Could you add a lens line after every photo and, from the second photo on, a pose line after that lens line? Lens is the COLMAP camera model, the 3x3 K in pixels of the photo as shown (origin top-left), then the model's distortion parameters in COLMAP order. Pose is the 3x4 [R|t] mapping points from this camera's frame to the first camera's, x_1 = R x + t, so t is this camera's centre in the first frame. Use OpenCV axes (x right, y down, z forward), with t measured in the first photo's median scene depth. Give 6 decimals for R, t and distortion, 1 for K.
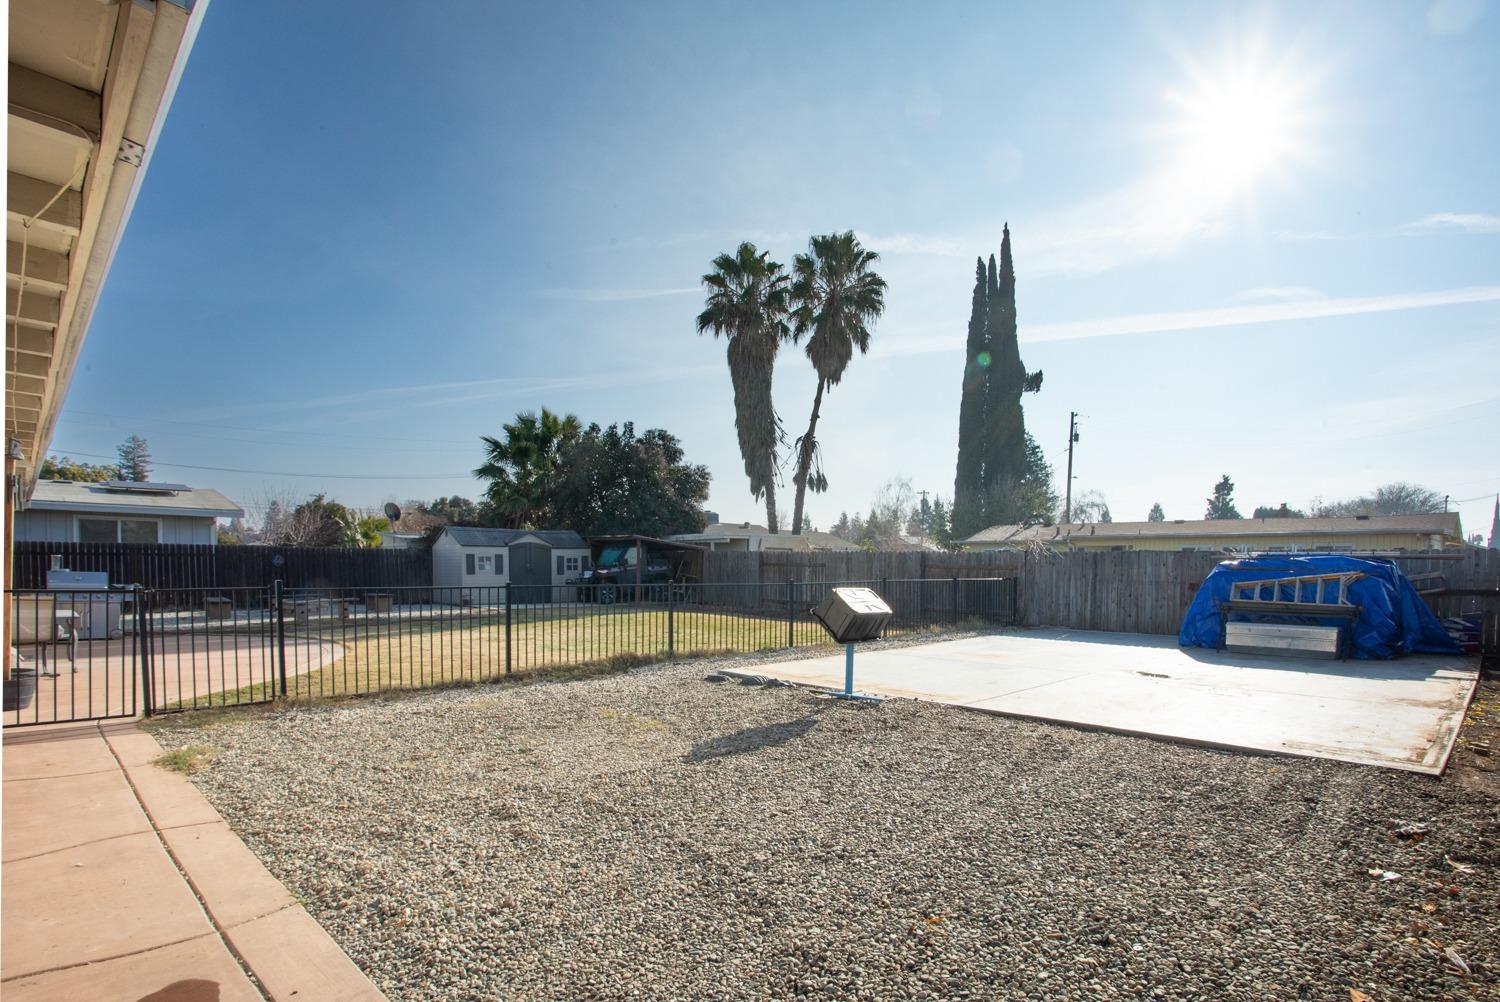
lens RADIAL K [[790.9, 0, 834.6], [0, 790.9, 570.0], [0, 0, 1]] dist [-0.049192, 0.011922]
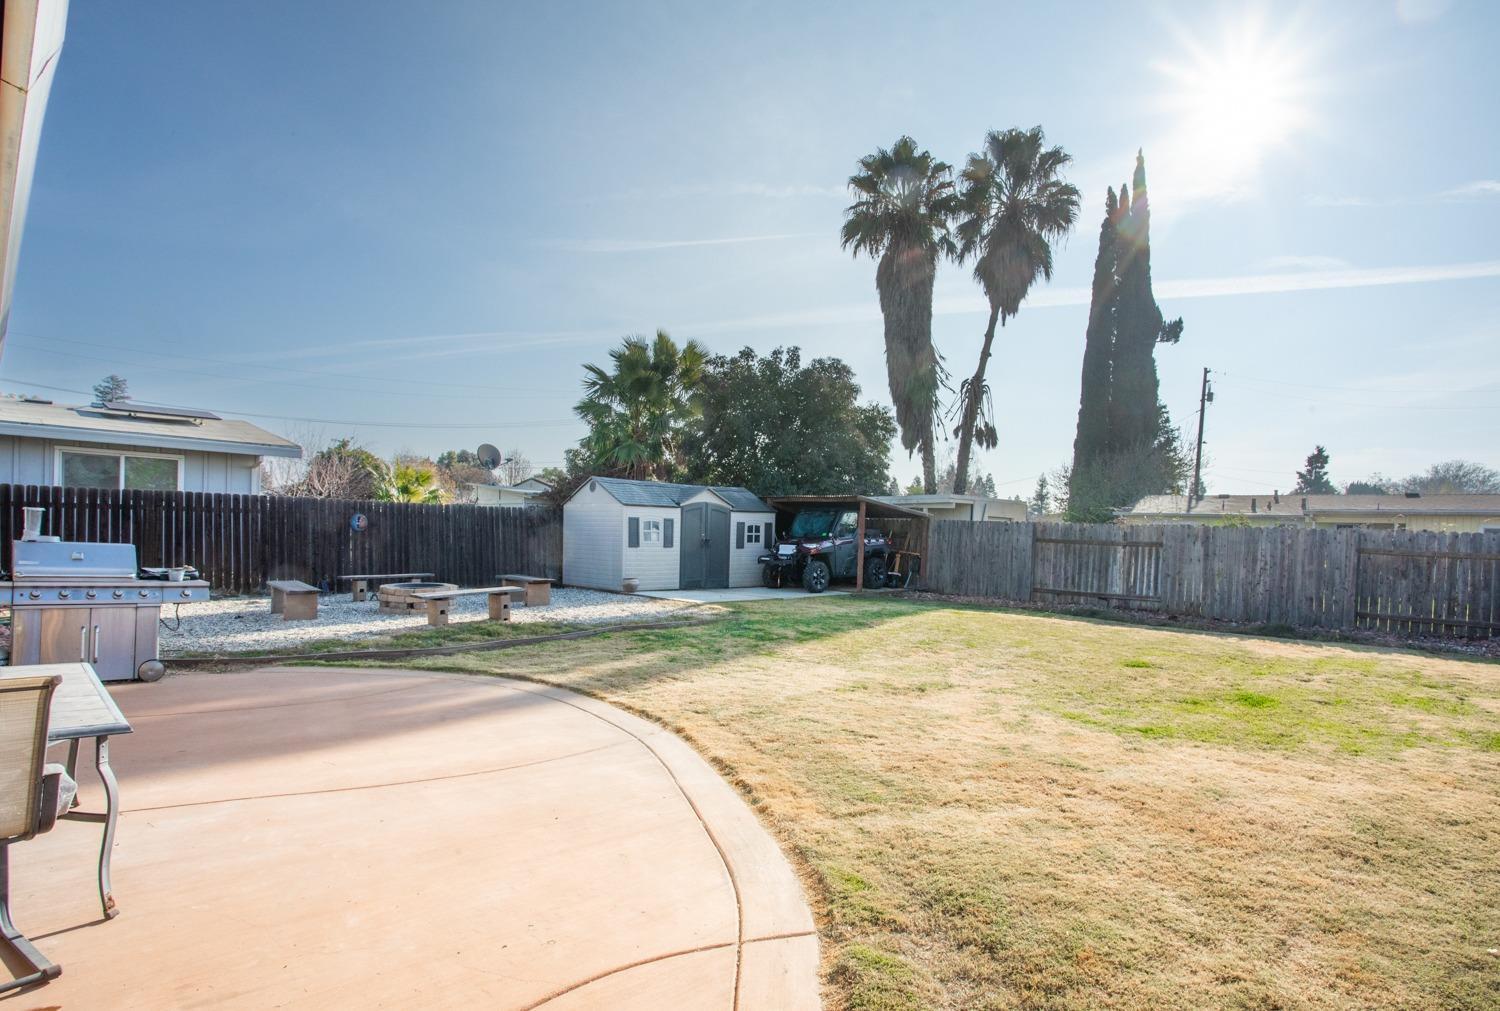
lens RADIAL K [[790.9, 0, 815.6], [0, 790.9, 539.4], [0, 0, 1]] dist [-0.049192, 0.011922]
pose [[0.999703, 0.021707, 0.011108, -0.204080], [-0.021747, 0.999757, 0.003468, -0.004581], [-0.011030, -0.003708, 0.999932, 0.196442]]
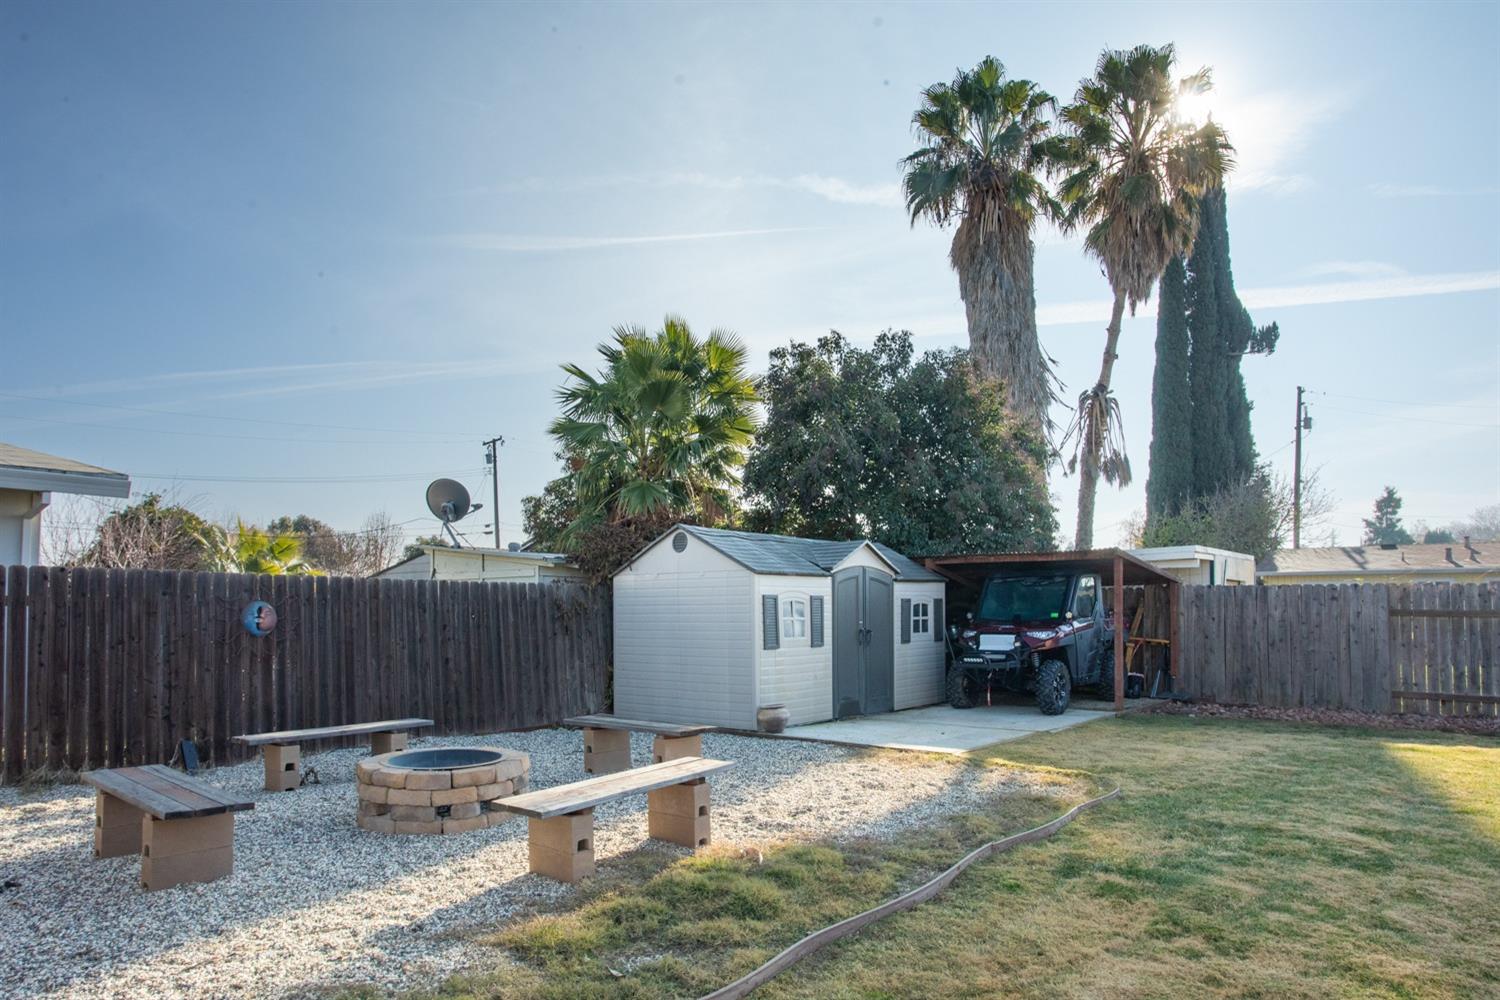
lens RADIAL K [[947.8, 0, 792.9], [0, 947.8, 546.5], [0, 0, 1]] dist [-0.021995, 0.011088]
pose [[0.994847, -0.001930, 0.101369, -0.327246], [0.009557, 0.997152, -0.074809, -0.006079], [-0.100936, 0.075392, 0.992032, 0.349041]]
